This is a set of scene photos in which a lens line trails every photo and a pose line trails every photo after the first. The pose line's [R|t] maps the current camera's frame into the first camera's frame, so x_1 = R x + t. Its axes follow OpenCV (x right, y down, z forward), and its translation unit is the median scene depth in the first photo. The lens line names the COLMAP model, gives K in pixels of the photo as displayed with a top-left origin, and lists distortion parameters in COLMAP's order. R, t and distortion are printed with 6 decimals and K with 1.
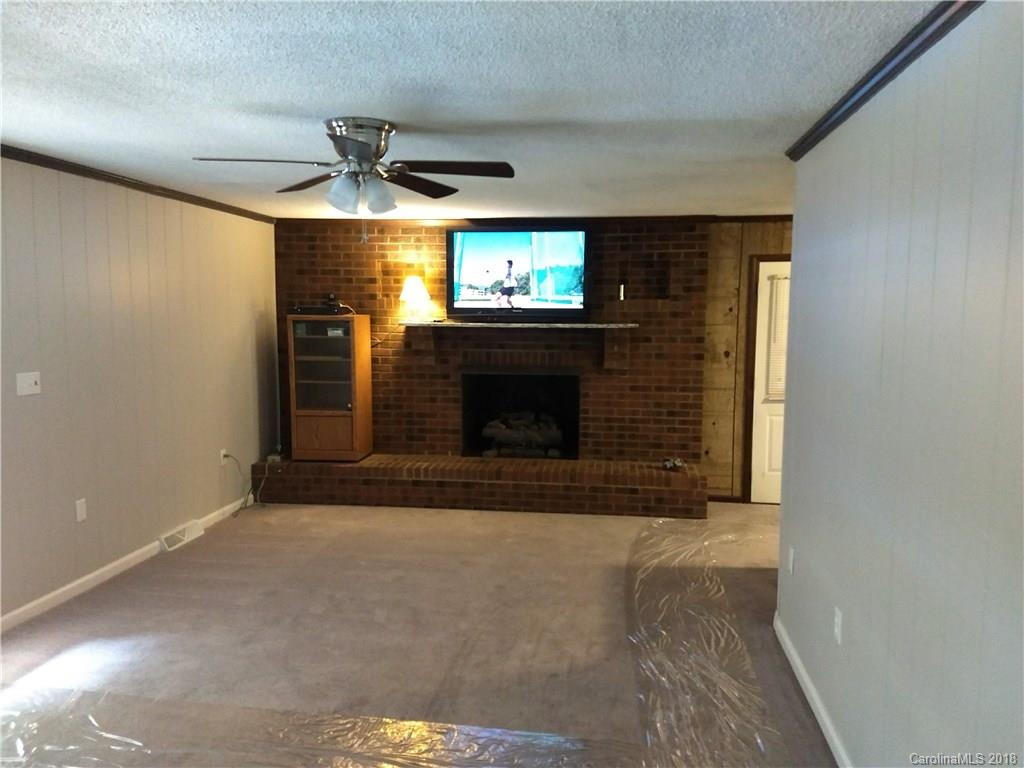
lens RADIAL K [[796.7, 0, 517.6], [0, 796.7, 381.3], [0, 0, 1]] dist [0.258729, -0.500270]
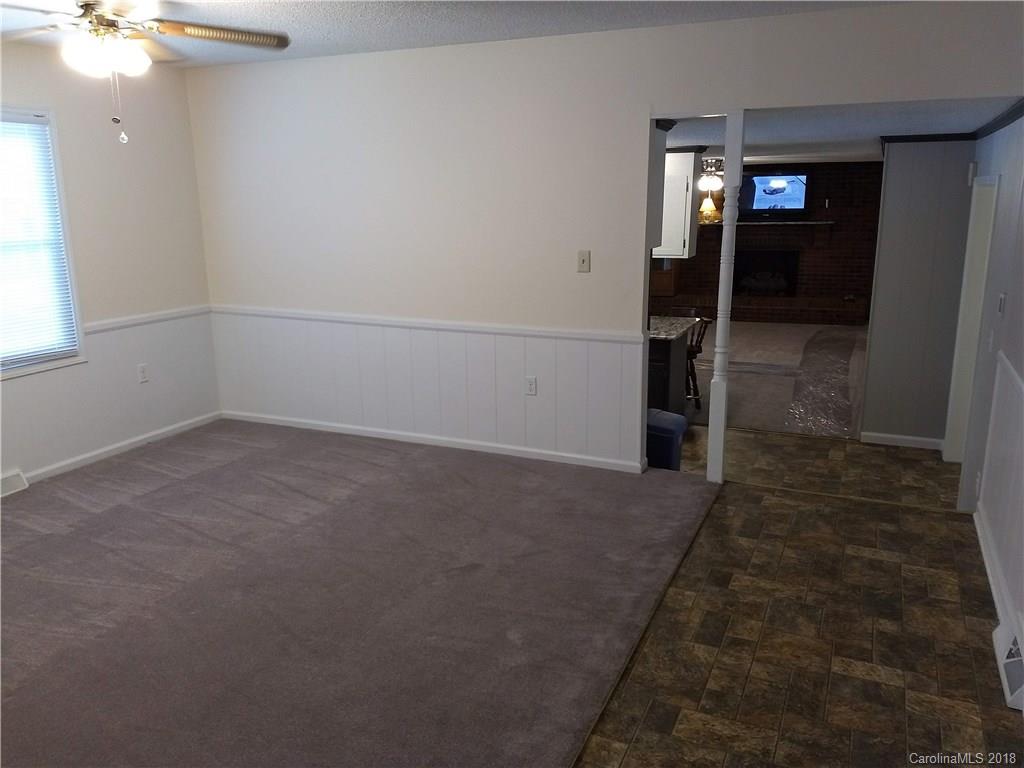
lens RADIAL K [[796.7, 0, 517.6], [0, 796.7, 381.3], [0, 0, 1]] dist [0.258729, -0.500270]
pose [[0.956451, 0.052940, -0.287051, 0.014200], [-0.014994, 0.991028, 0.132813, 0.051516], [0.291507, -0.122725, 0.948663, -1.017353]]
